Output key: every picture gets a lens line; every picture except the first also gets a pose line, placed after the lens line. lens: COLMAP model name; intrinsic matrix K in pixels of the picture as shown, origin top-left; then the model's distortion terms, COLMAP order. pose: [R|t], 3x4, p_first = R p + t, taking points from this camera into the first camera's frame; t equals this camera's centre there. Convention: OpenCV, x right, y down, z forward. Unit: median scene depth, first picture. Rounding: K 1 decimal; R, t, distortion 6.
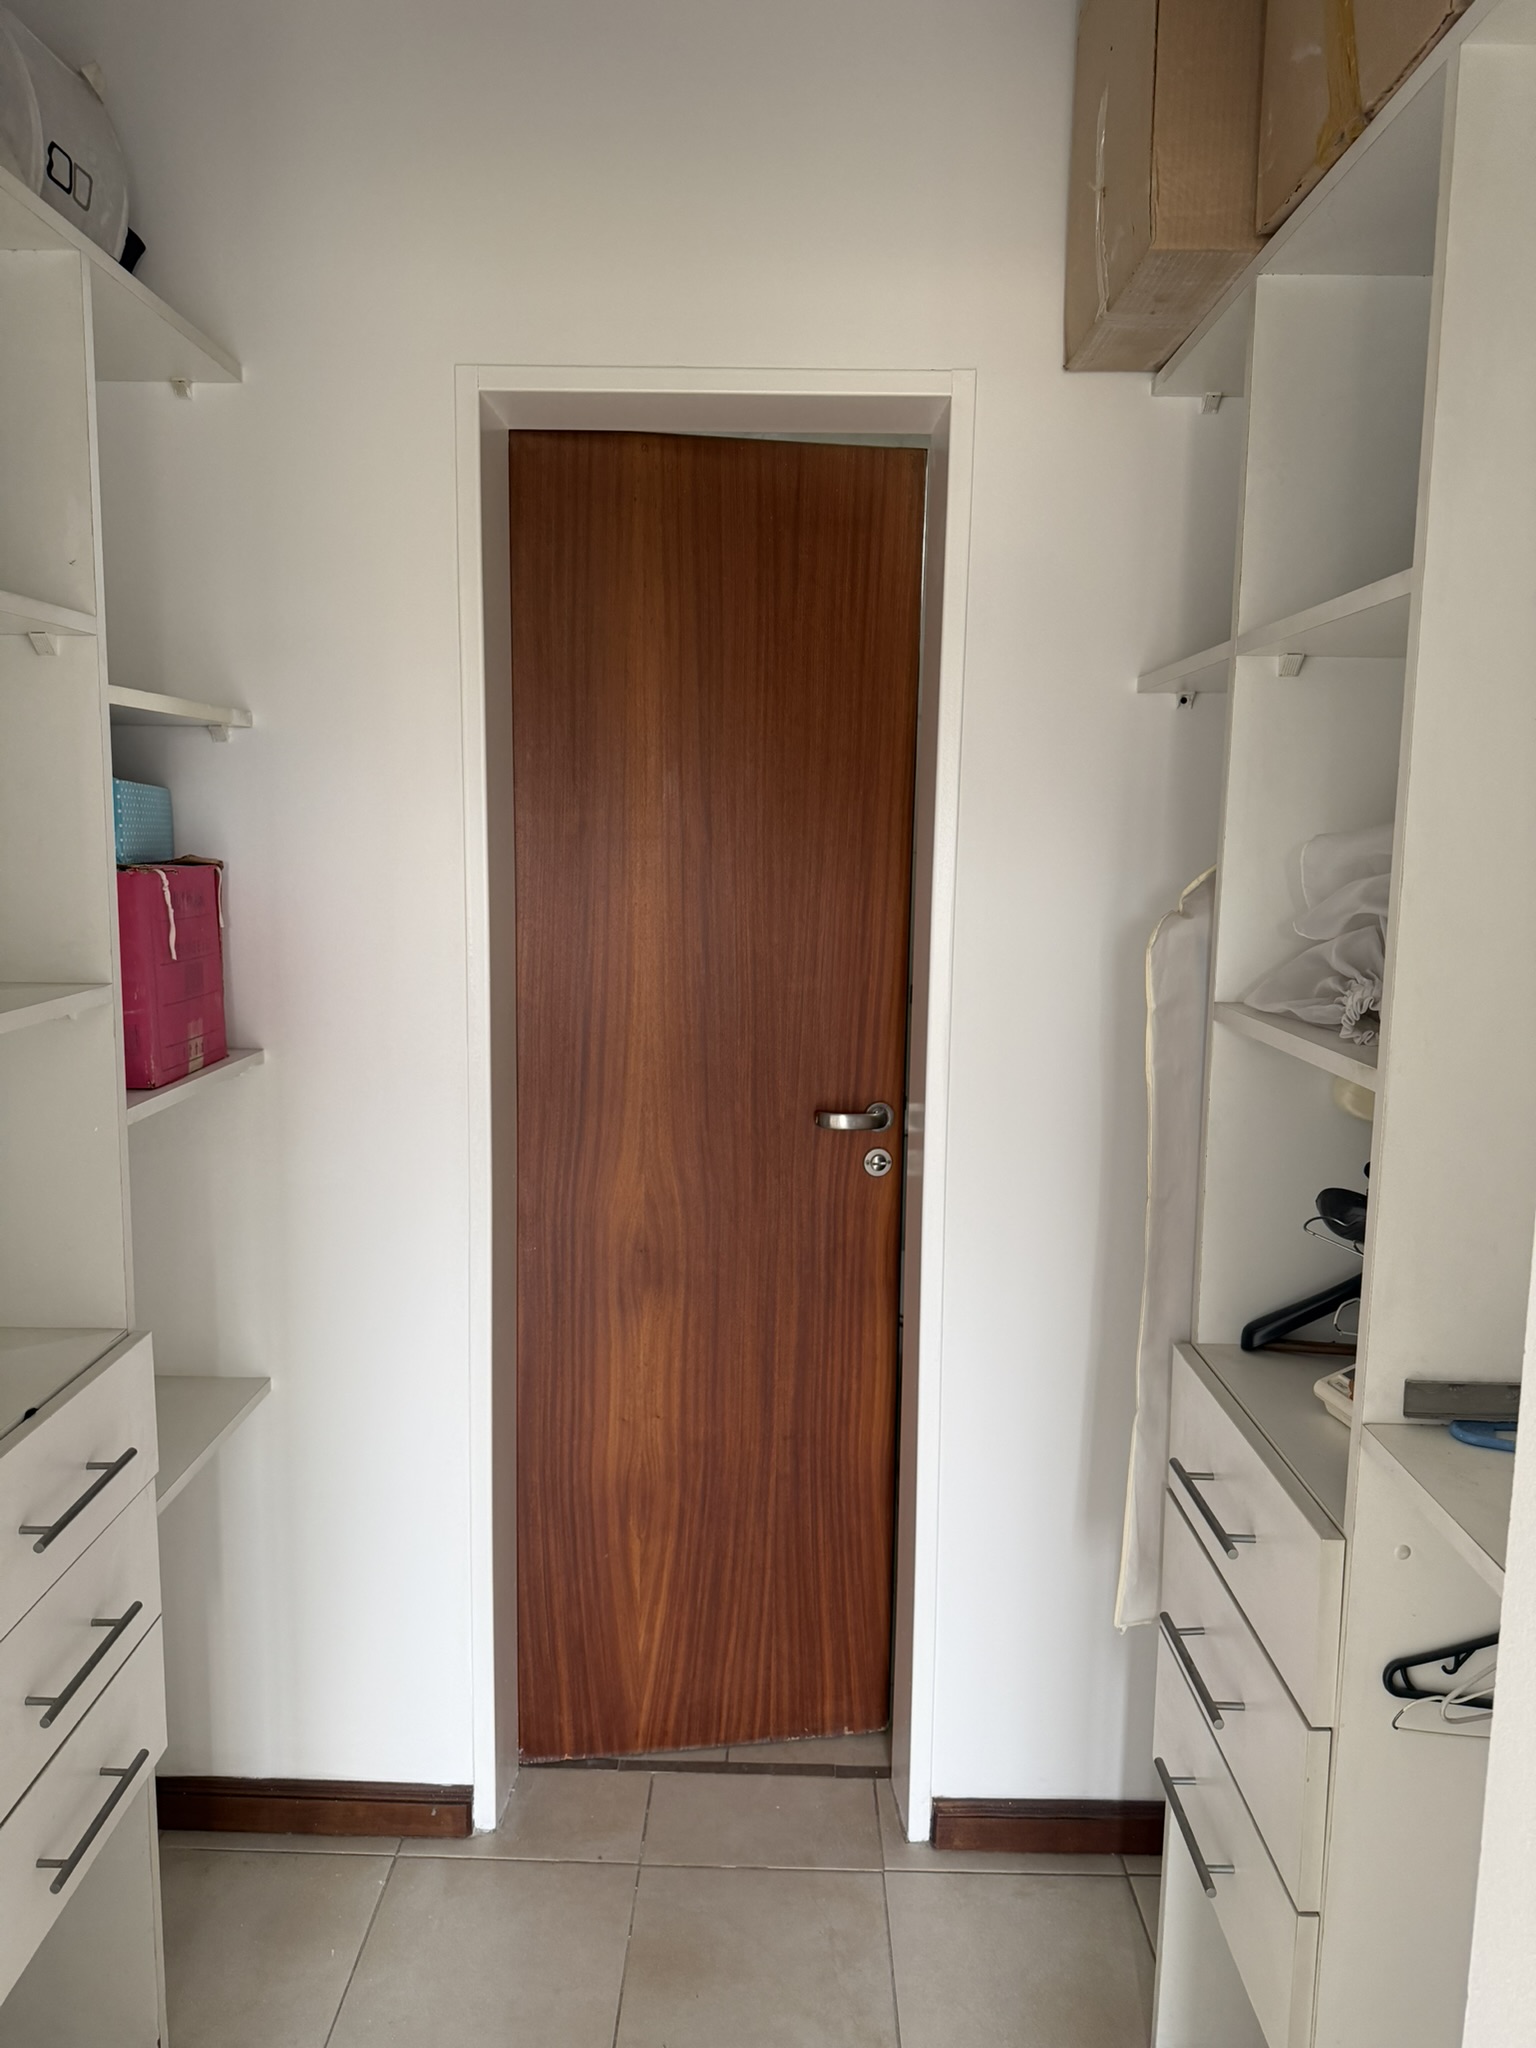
lens RADIAL K [[1433.7, 0, 769.0], [0, 1433.7, 1022.0], [0, 0, 1]] dist [0.083693, -0.103794]
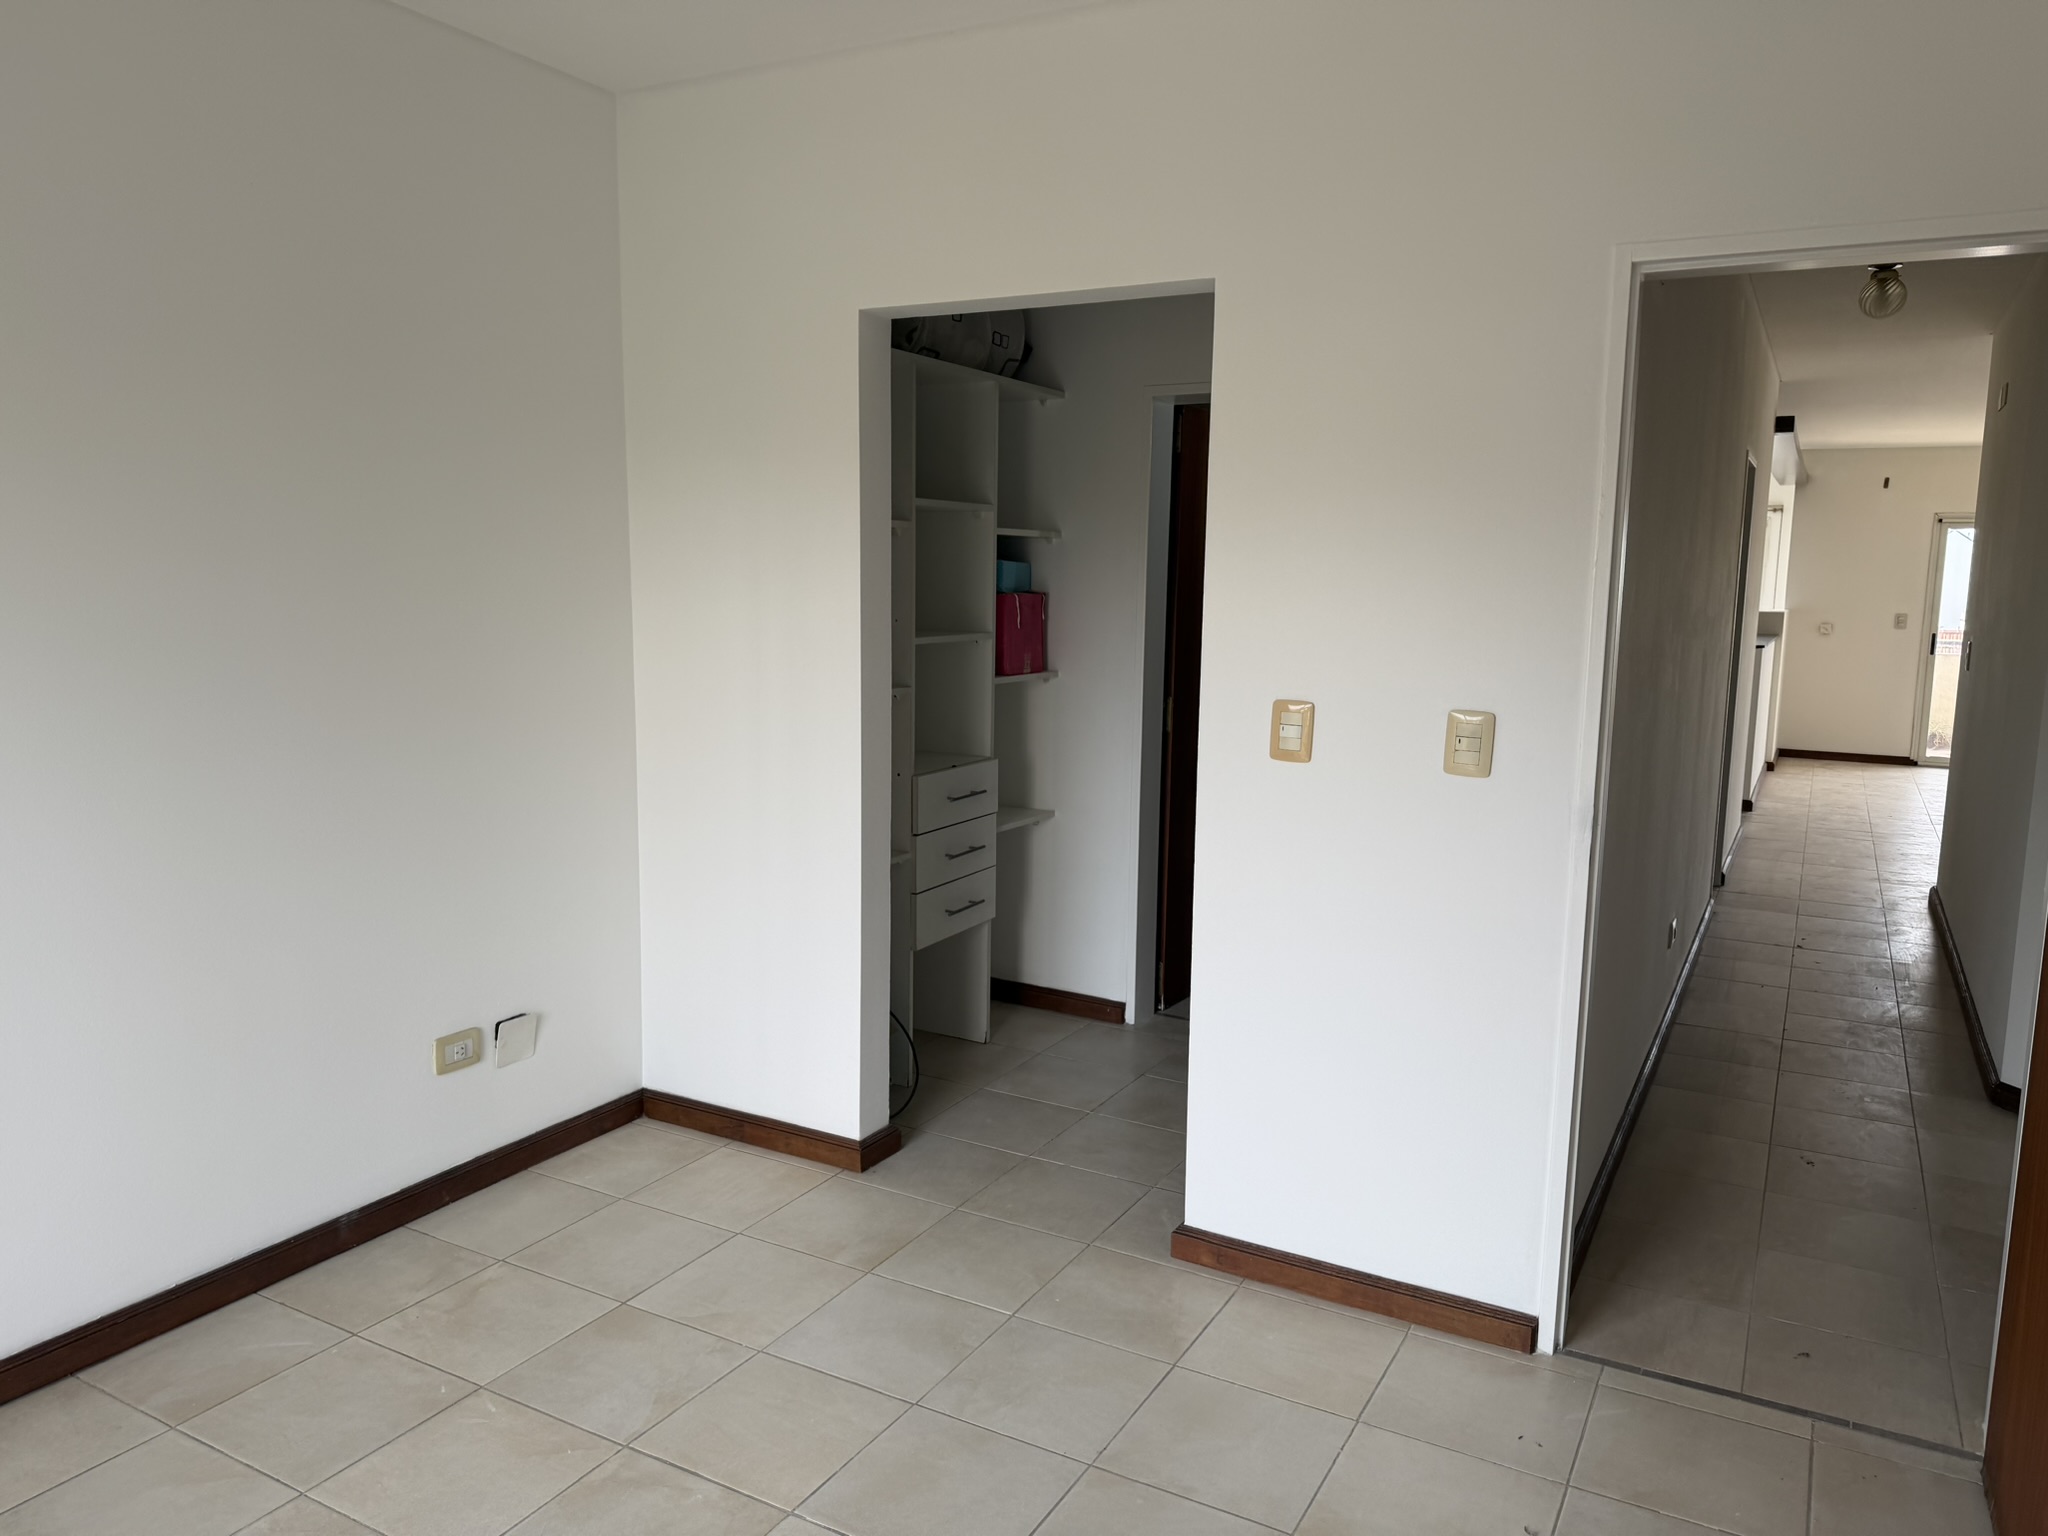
lens RADIAL K [[1433.7, 0, 1022.5], [0, 1433.7, 770.0], [0, 0, 1]] dist [0.083693, -0.103794]
pose [[0.881905, 0.058874, -0.467737, 0.772915], [-0.064584, 0.997905, 0.003835, 0.189508], [0.466983, 0.026827, 0.883859, -1.204901]]
